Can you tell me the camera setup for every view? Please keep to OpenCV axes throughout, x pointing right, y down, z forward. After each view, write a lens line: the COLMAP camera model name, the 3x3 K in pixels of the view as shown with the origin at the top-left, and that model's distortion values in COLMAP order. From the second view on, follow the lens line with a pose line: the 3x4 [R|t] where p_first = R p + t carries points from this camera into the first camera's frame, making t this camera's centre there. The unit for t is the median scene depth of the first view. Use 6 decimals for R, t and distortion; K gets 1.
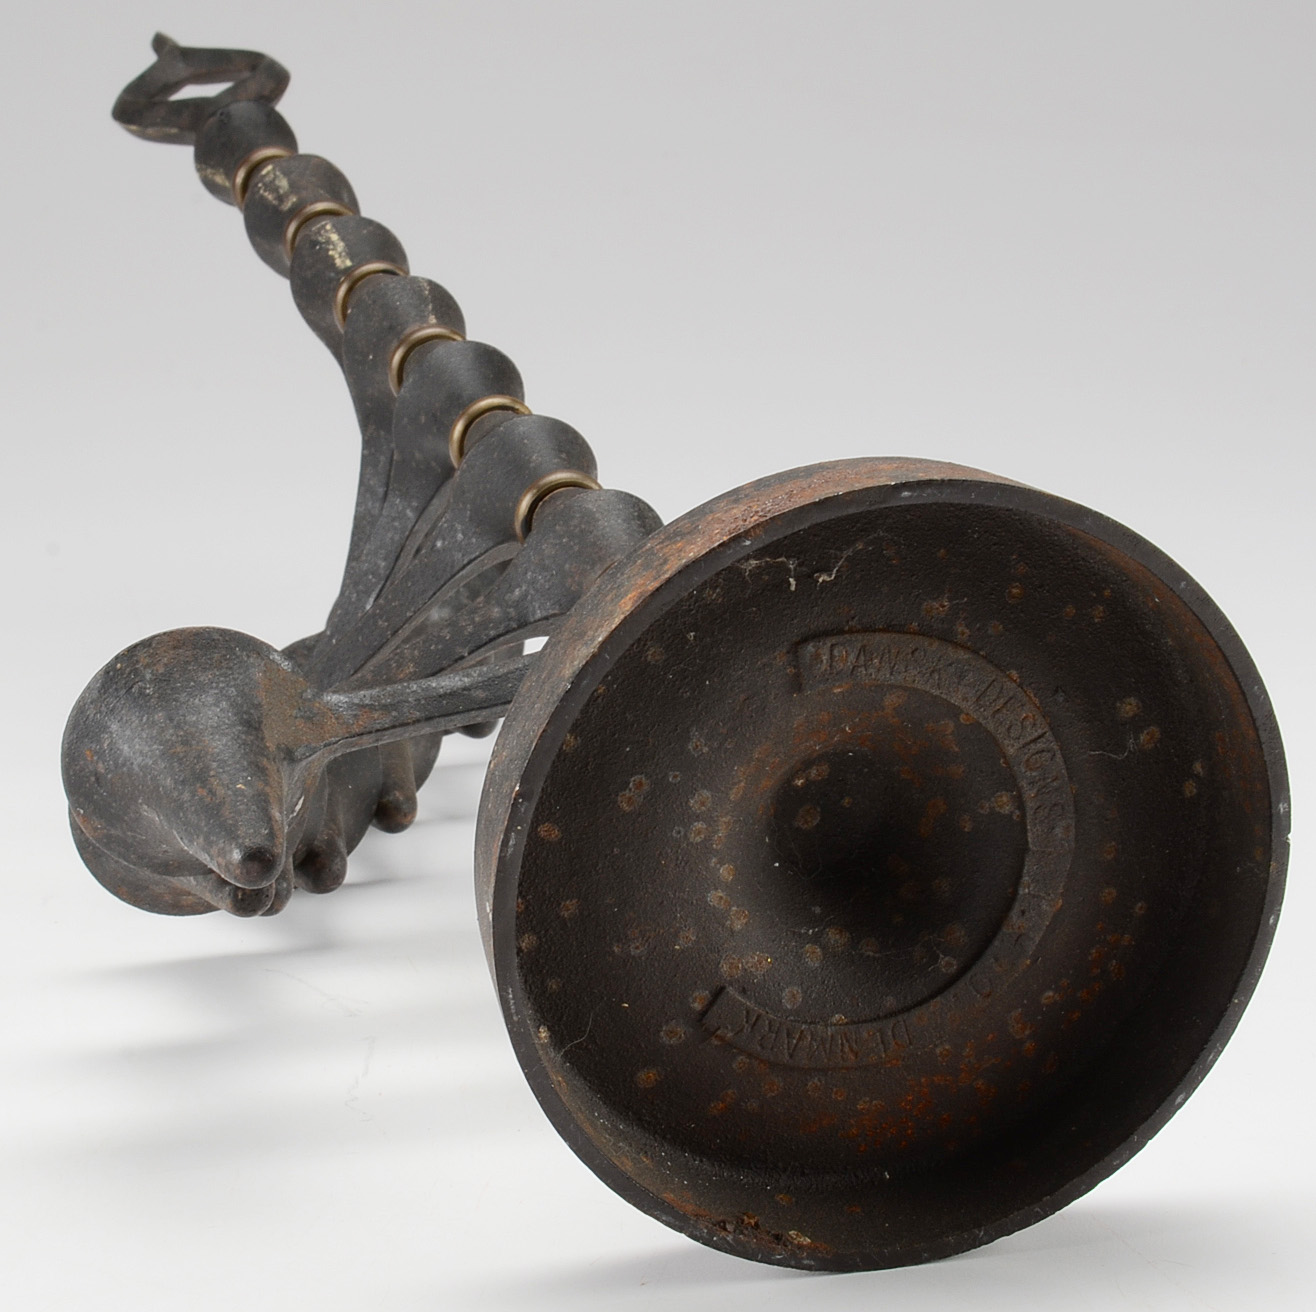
lens RADIAL K [[3071.5, 0, 658.0], [0, 3071.5, 656.0], [0, 0, 1]] dist [0.072129, -0.082989]
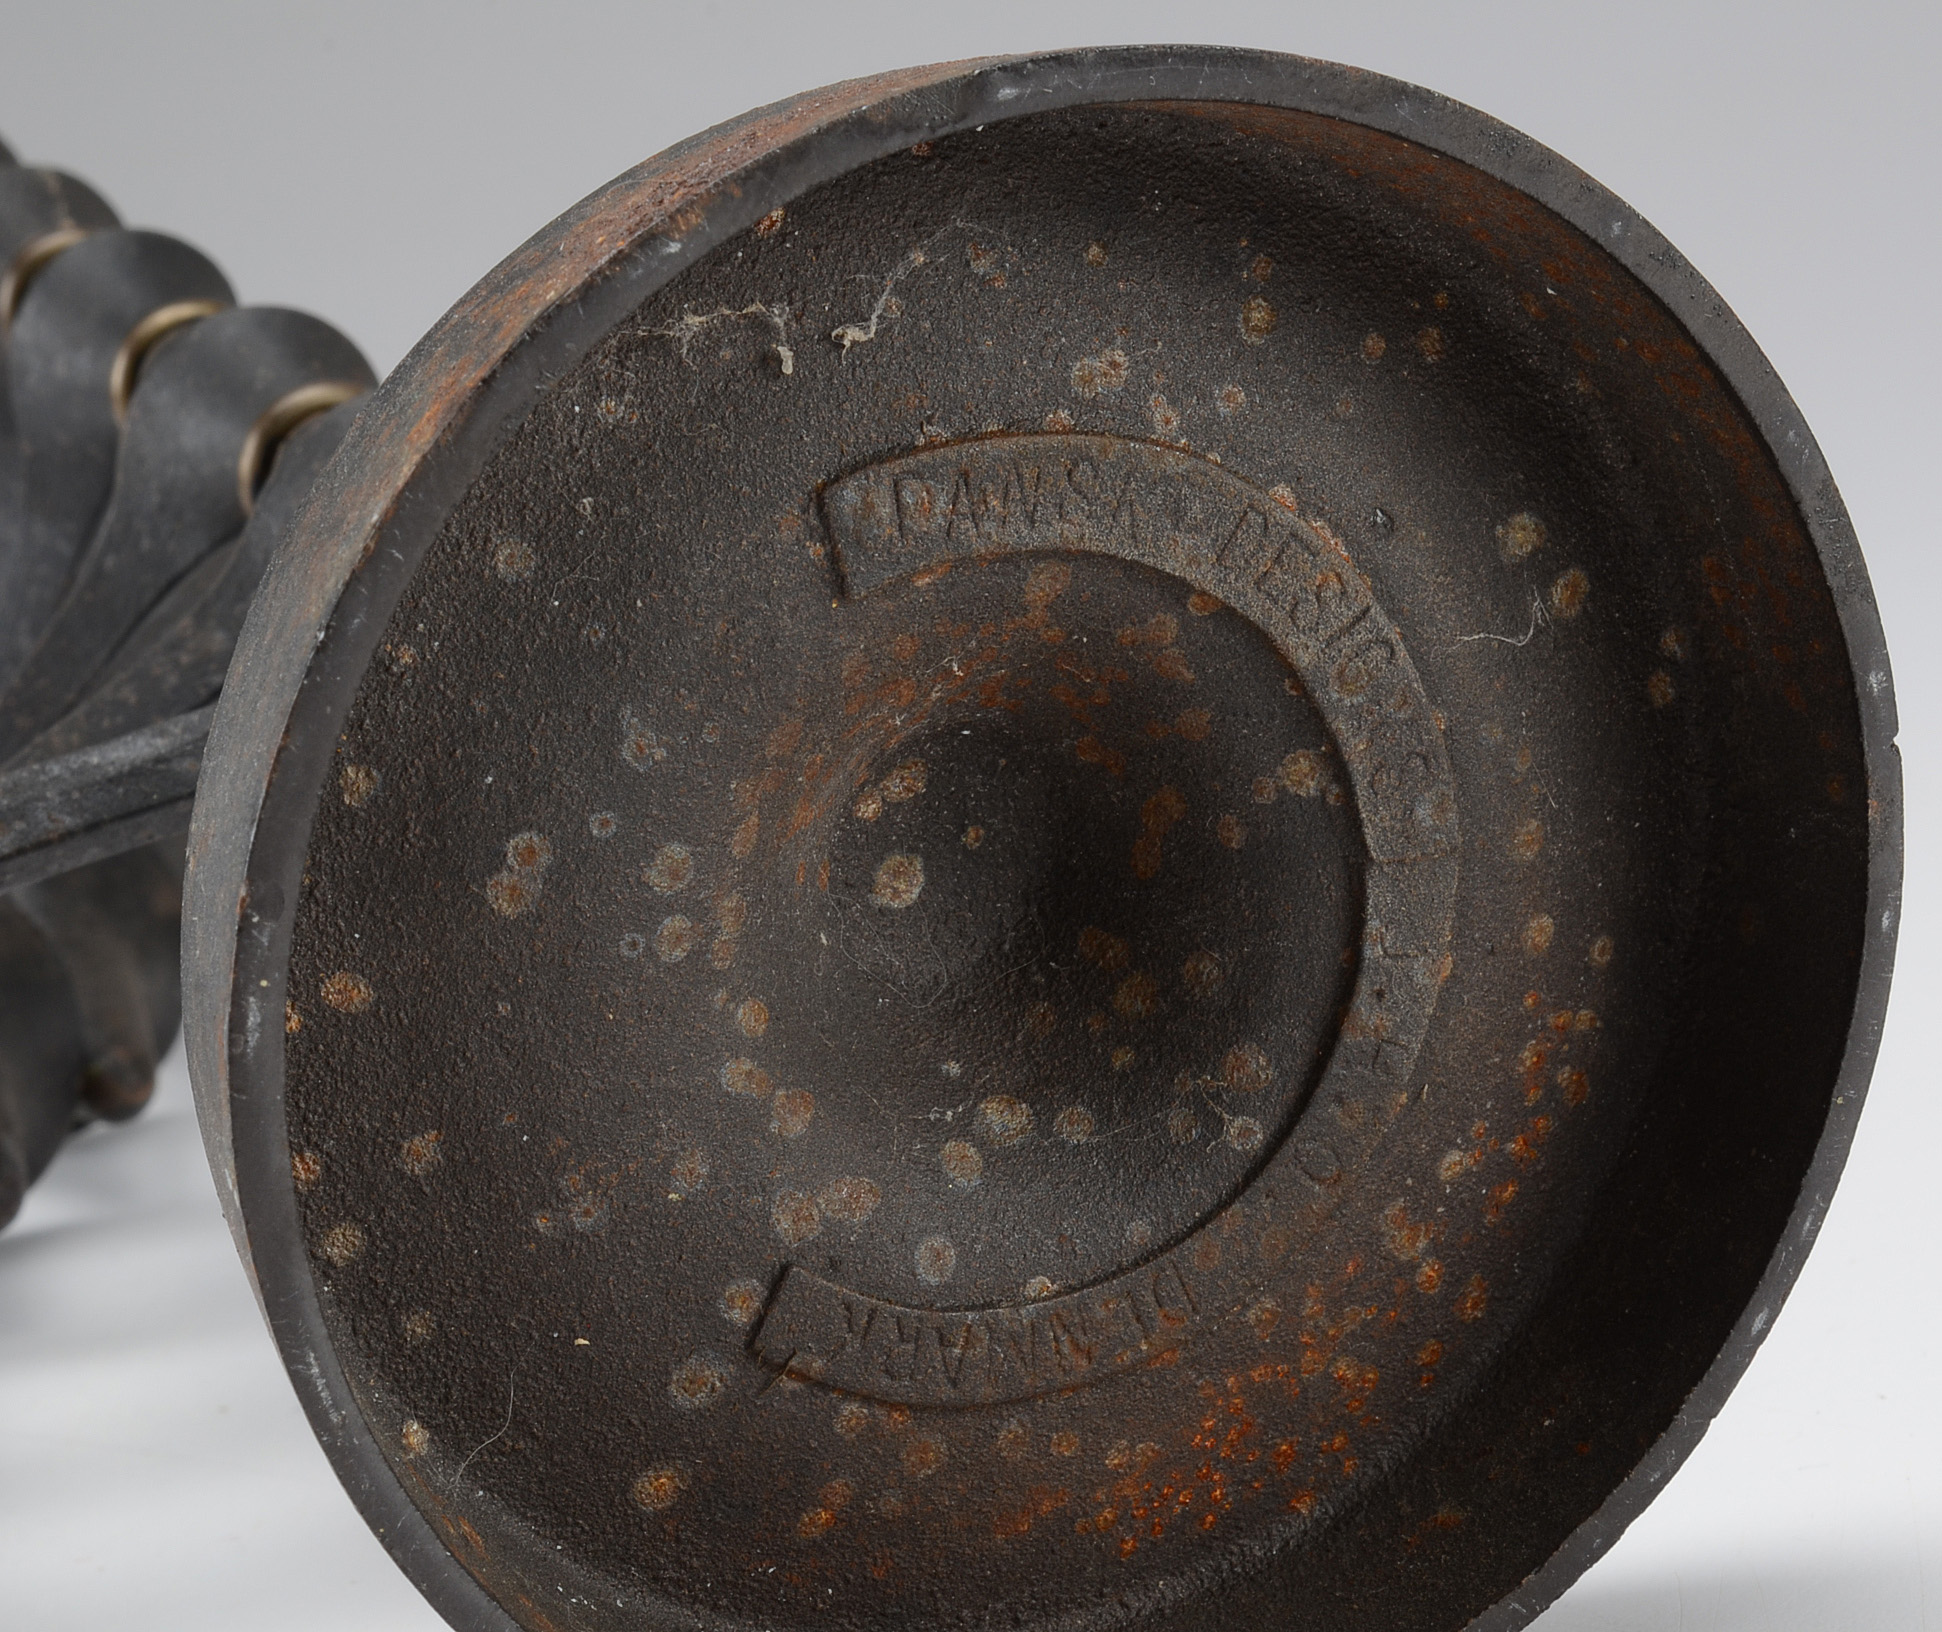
lens RADIAL K [[3994.5, 0, 971.0], [0, 3994.5, 816.0], [0, 0, 1]] dist [0.037841, 0.184357]
pose [[0.980674, -0.169835, 0.097128, 0.001515], [0.170663, 0.985329, -0.000226, 0.045964], [-0.095665, 0.016798, 0.995272, 0.396676]]
